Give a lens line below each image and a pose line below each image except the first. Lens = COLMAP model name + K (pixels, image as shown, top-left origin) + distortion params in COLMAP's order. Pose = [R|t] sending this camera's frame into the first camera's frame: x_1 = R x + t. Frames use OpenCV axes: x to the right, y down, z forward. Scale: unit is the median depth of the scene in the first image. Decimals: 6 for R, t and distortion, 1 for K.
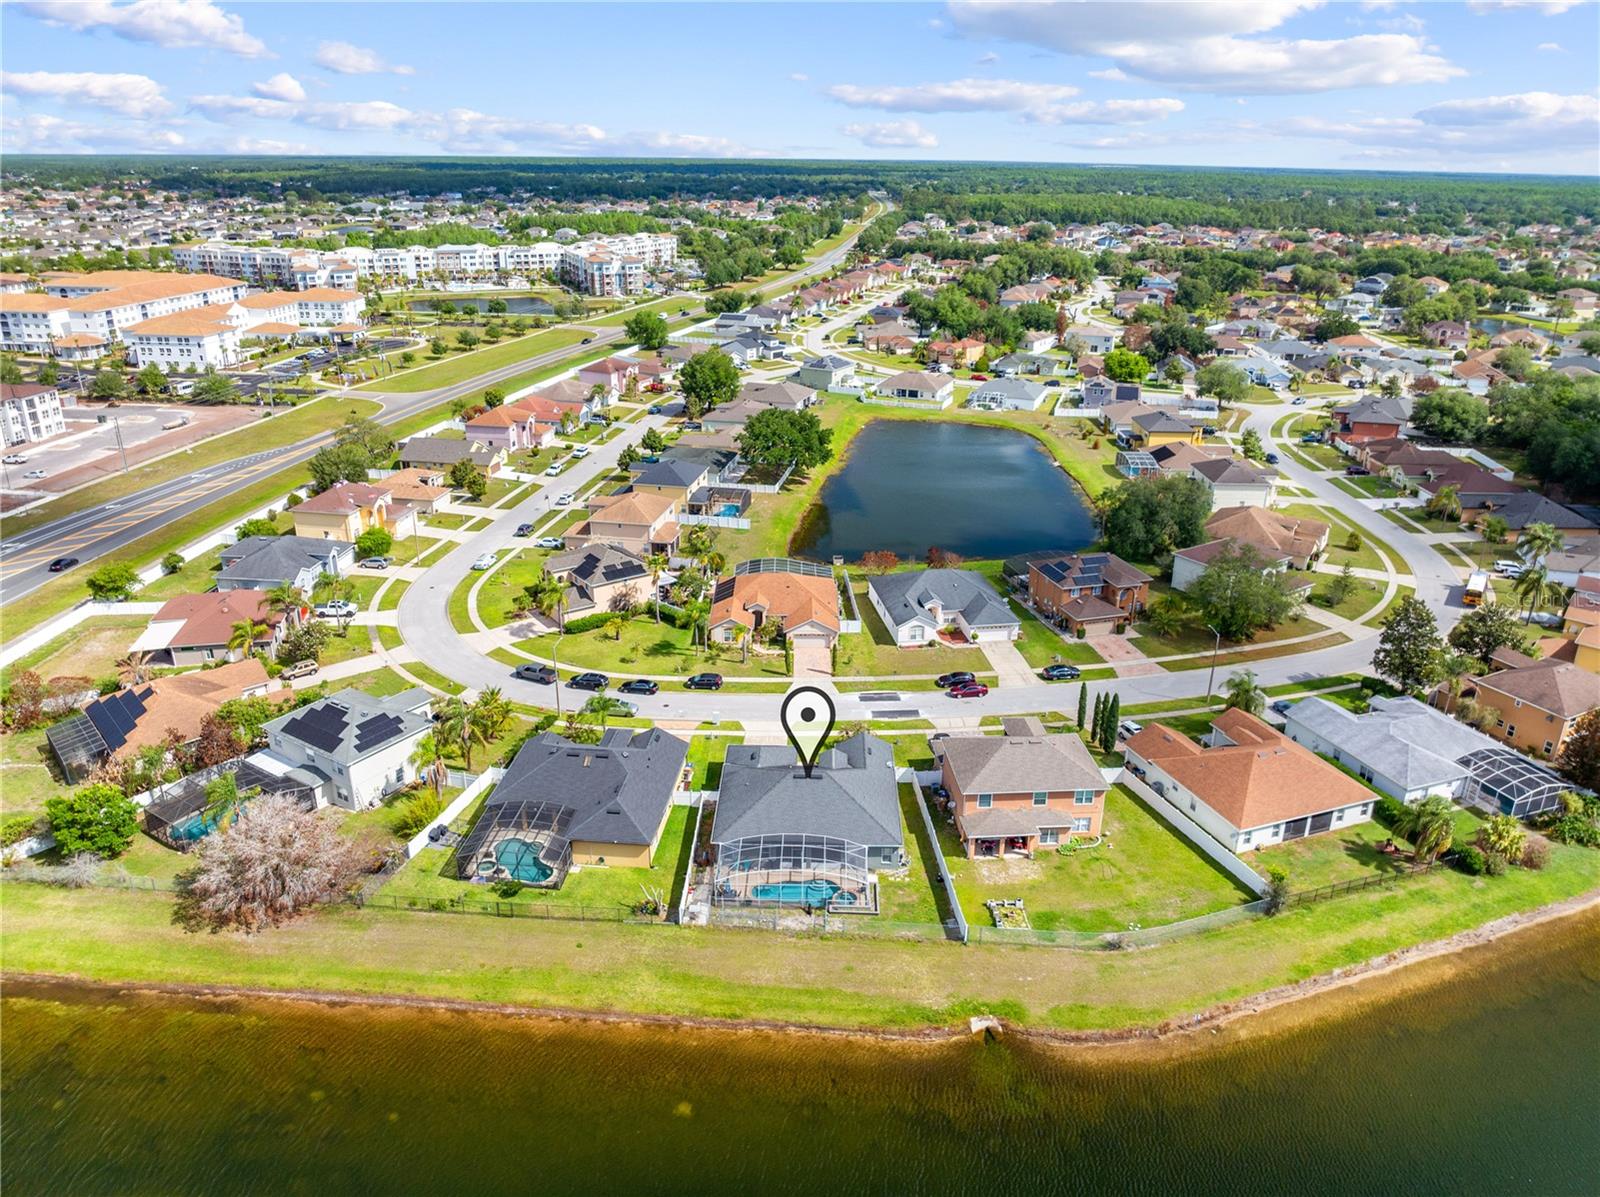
lens RADIAL K [[1124.8, 0, 800.0], [0, 1124.8, 598.5], [0, 0, 1]] dist [-0.005150, -0.084251]
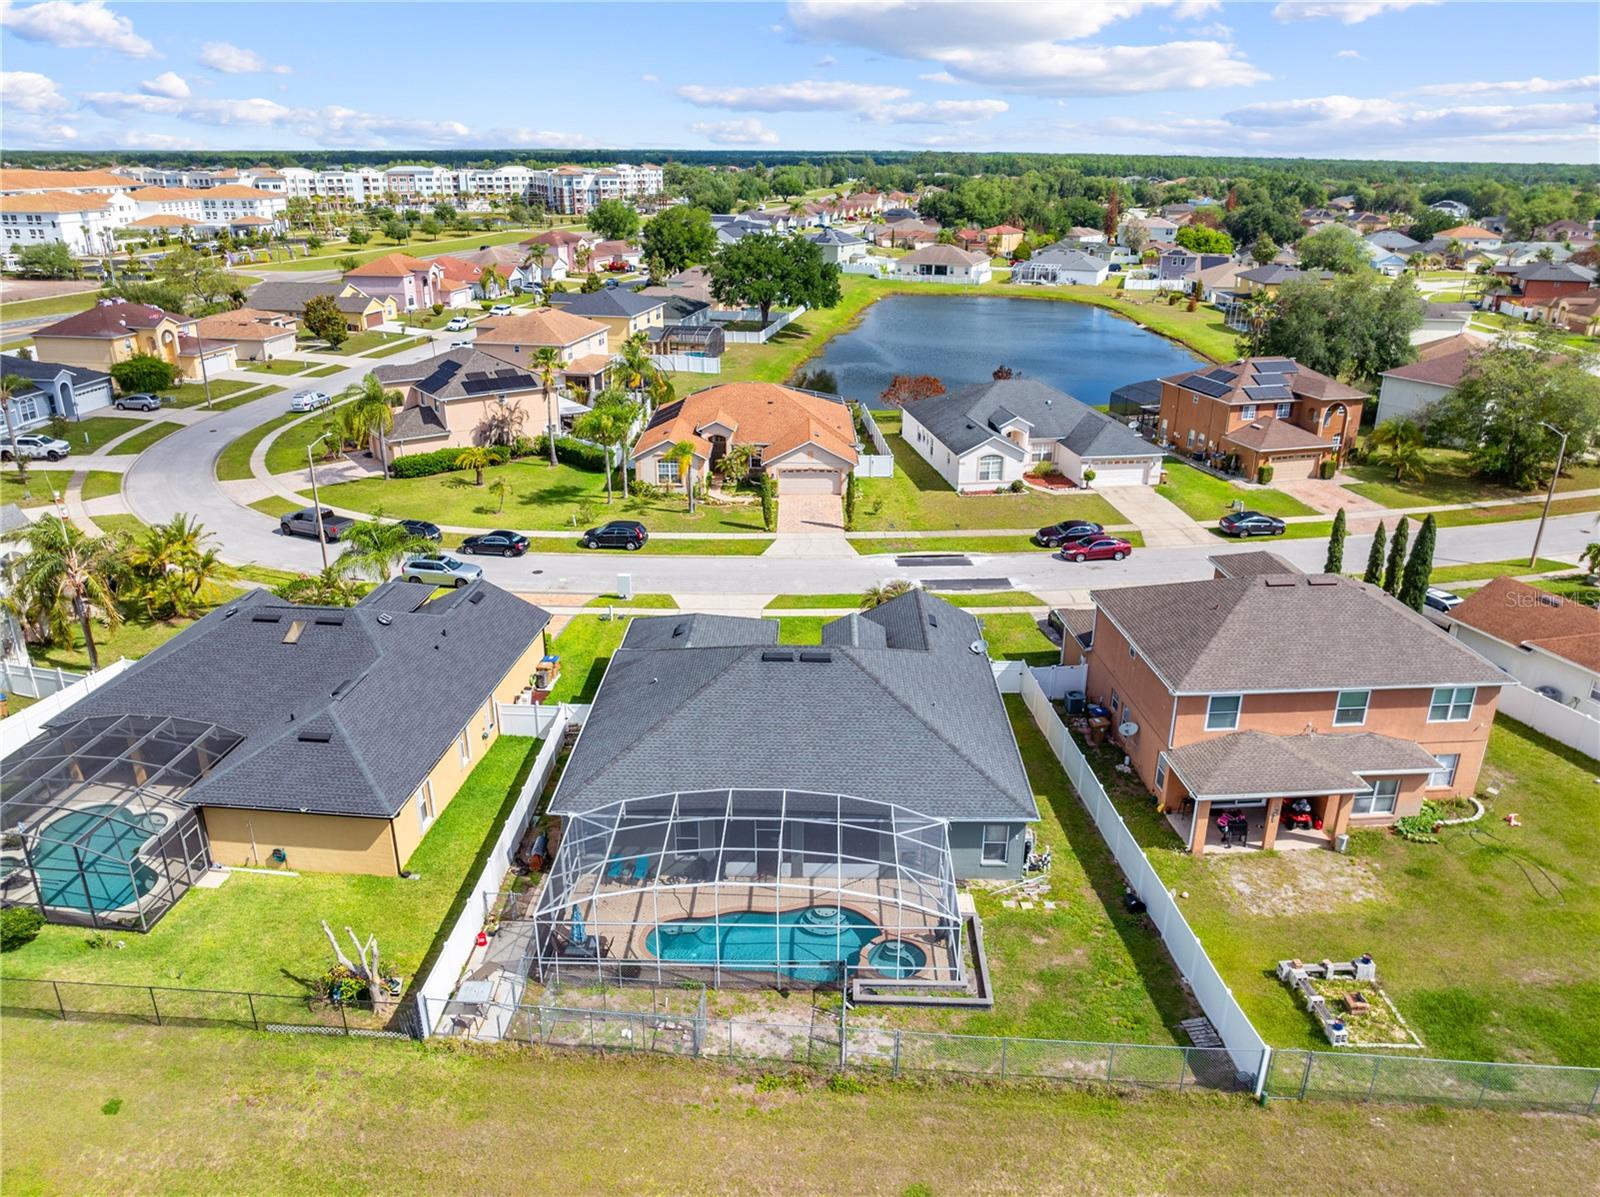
lens RADIAL K [[1131.3, 0, 806.7], [0, 1131.3, 600.6], [0, 0, 1]] dist [-0.035723, -0.004037]
pose [[0.999993, -0.001589, 0.003417, 0.007422], [0.001588, 0.999999, 0.000353, 0.108477], [-0.003418, -0.000347, 0.999994, 0.459226]]
